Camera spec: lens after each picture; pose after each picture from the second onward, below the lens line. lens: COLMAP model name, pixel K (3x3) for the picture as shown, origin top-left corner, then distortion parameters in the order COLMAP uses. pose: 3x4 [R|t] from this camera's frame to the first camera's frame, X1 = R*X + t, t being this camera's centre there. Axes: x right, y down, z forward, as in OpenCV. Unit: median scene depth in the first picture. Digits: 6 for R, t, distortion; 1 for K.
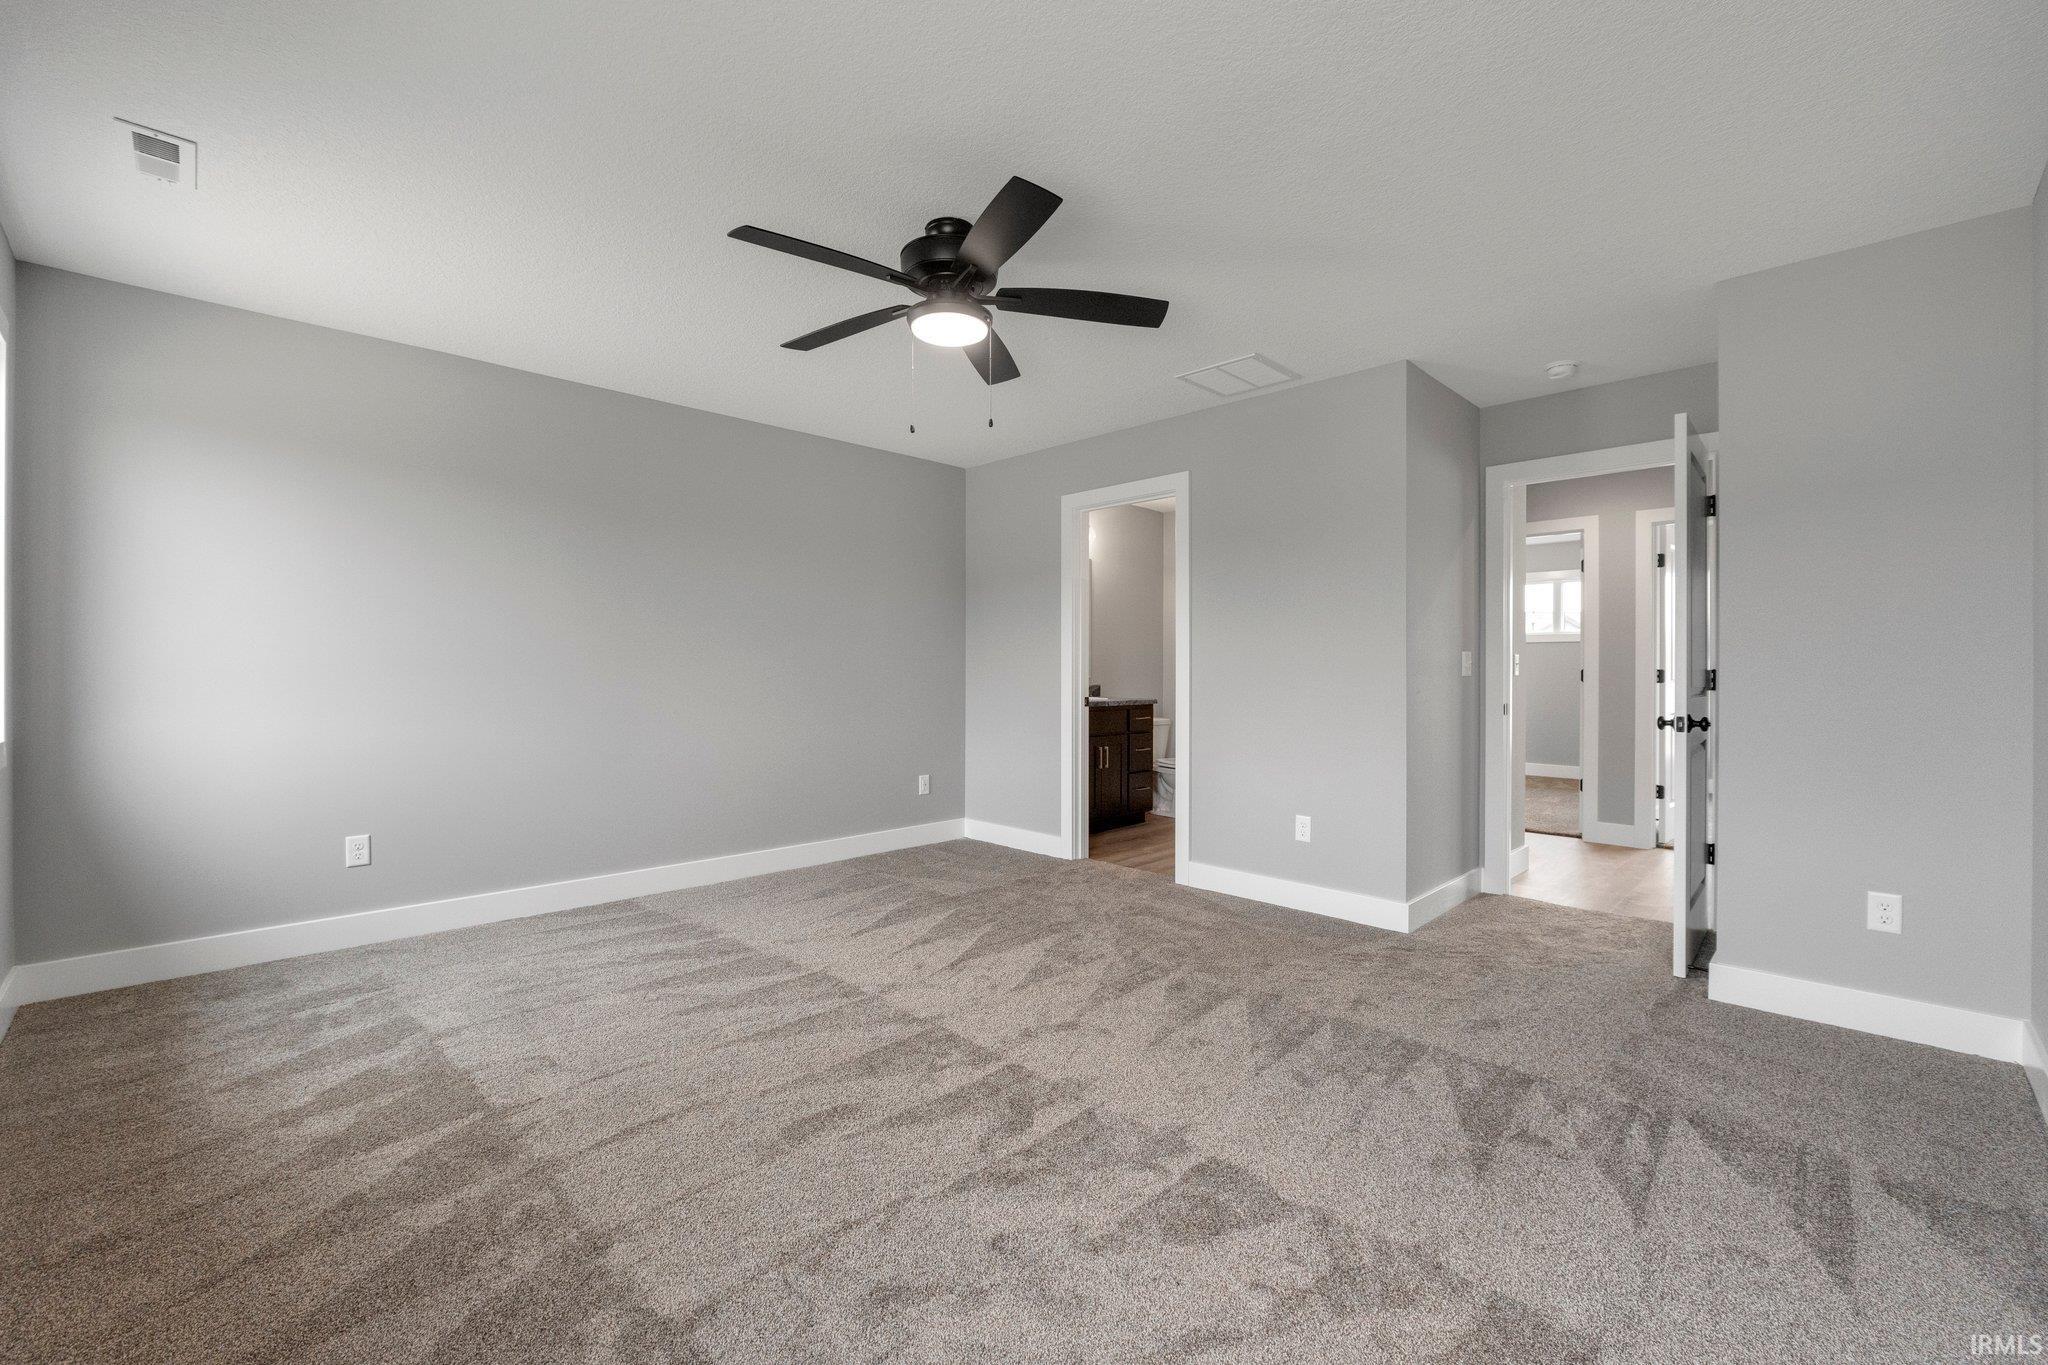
lens RADIAL K [[853.1, 0, 1027.0], [0, 853.1, 665.6], [0, 0, 1]] dist [-0.011065, 0.000481]
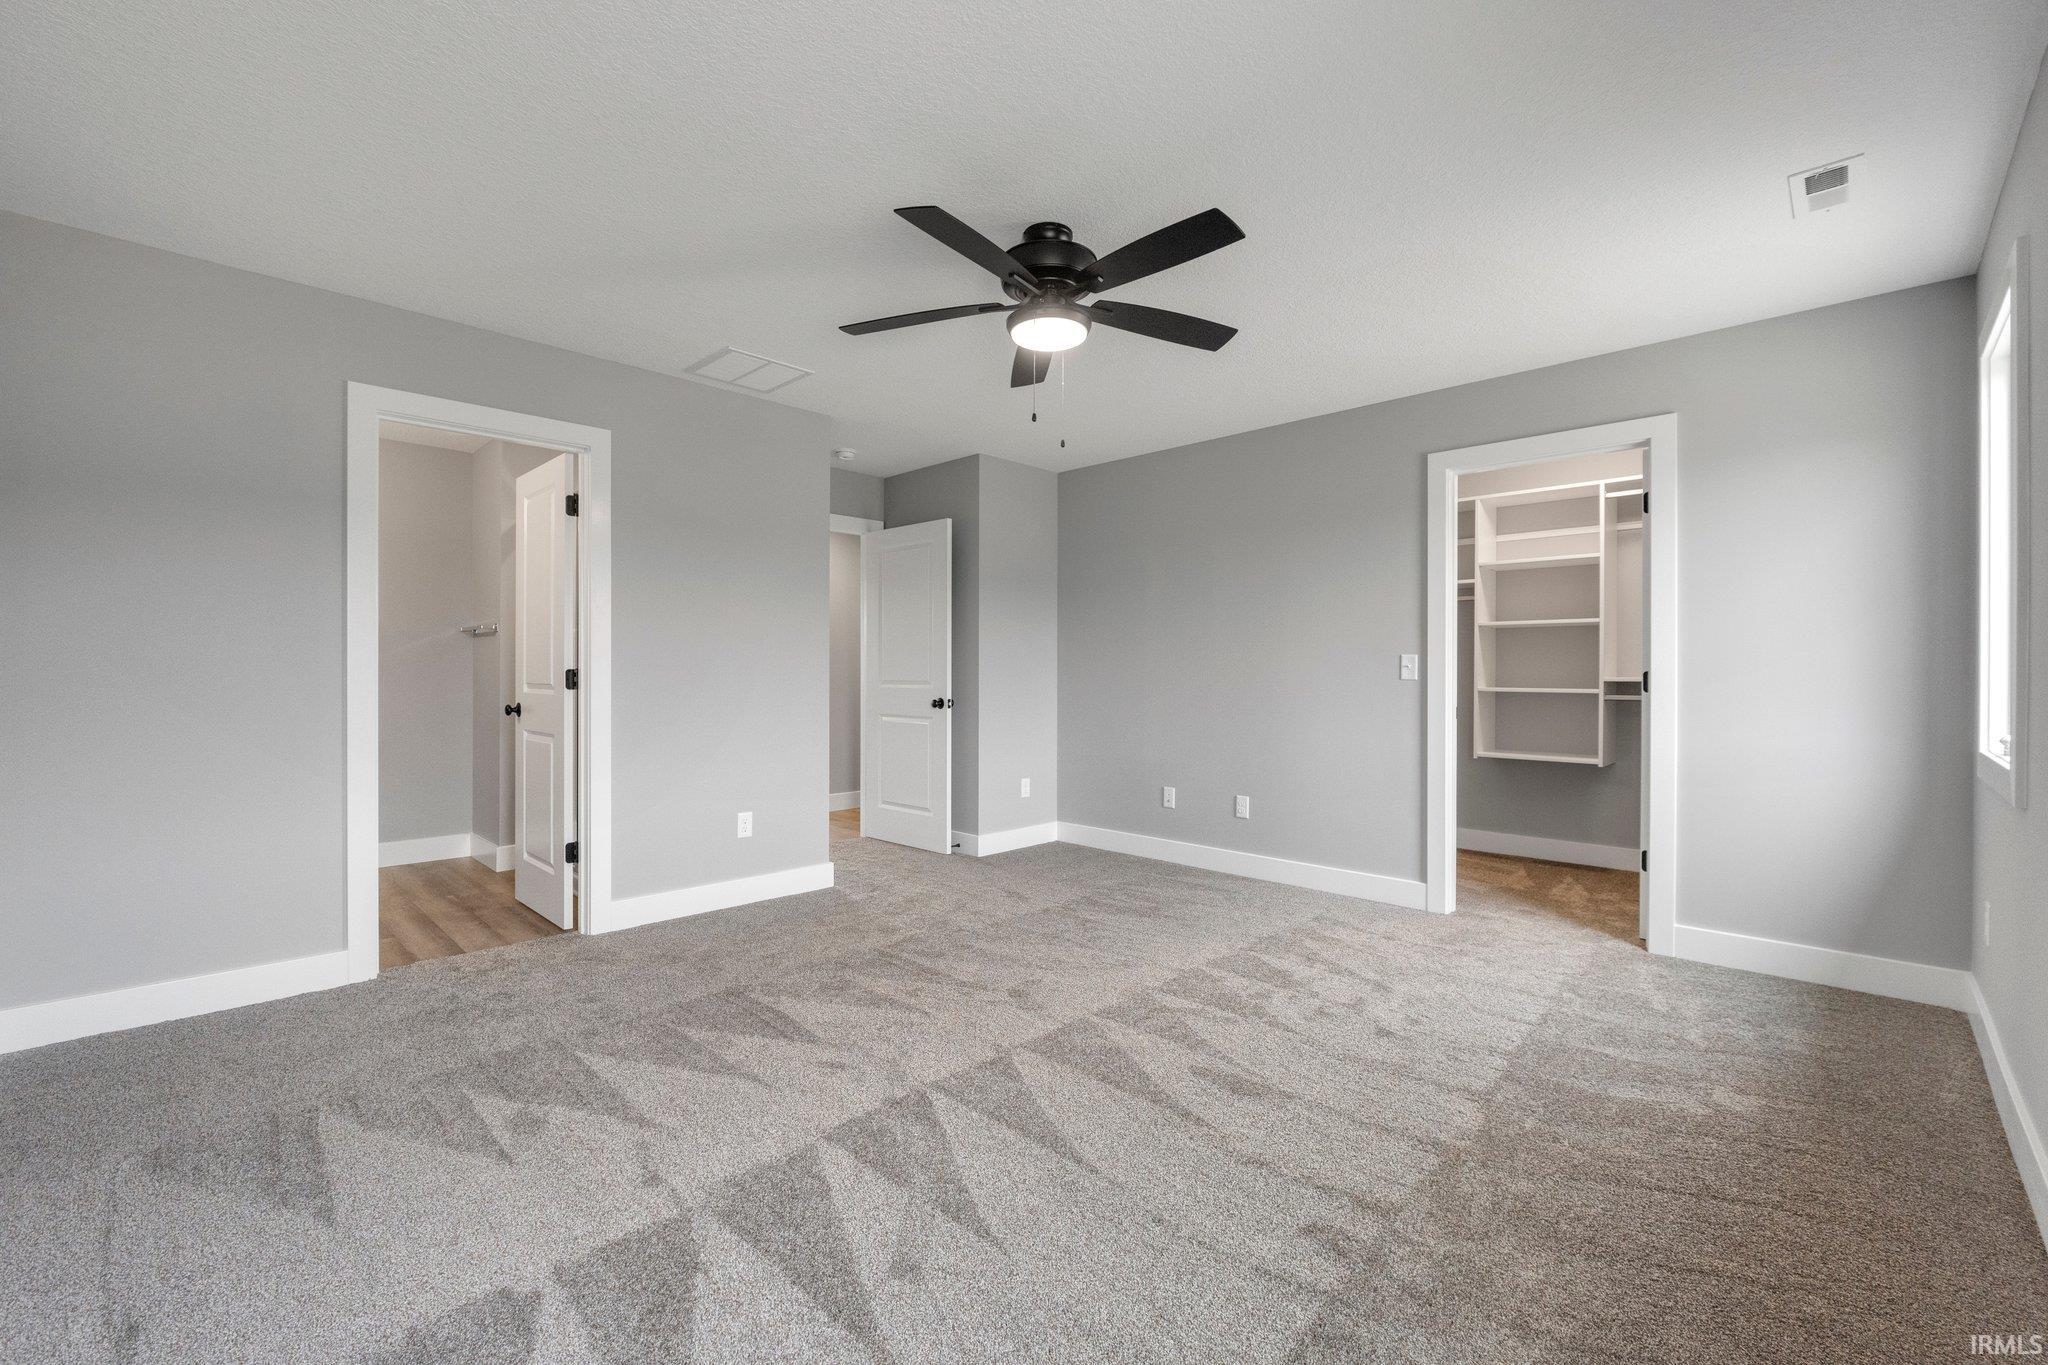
lens RADIAL K [[853.1, 0, 1027.0], [0, 853.1, 665.6], [0, 0, 1]] dist [-0.011065, 0.000481]
pose [[-0.008198, 0.002269, 0.999964, -0.952005], [-0.004816, 0.999986, -0.002308, -0.001682], [-0.999955, -0.004835, -0.008187, 0.896815]]
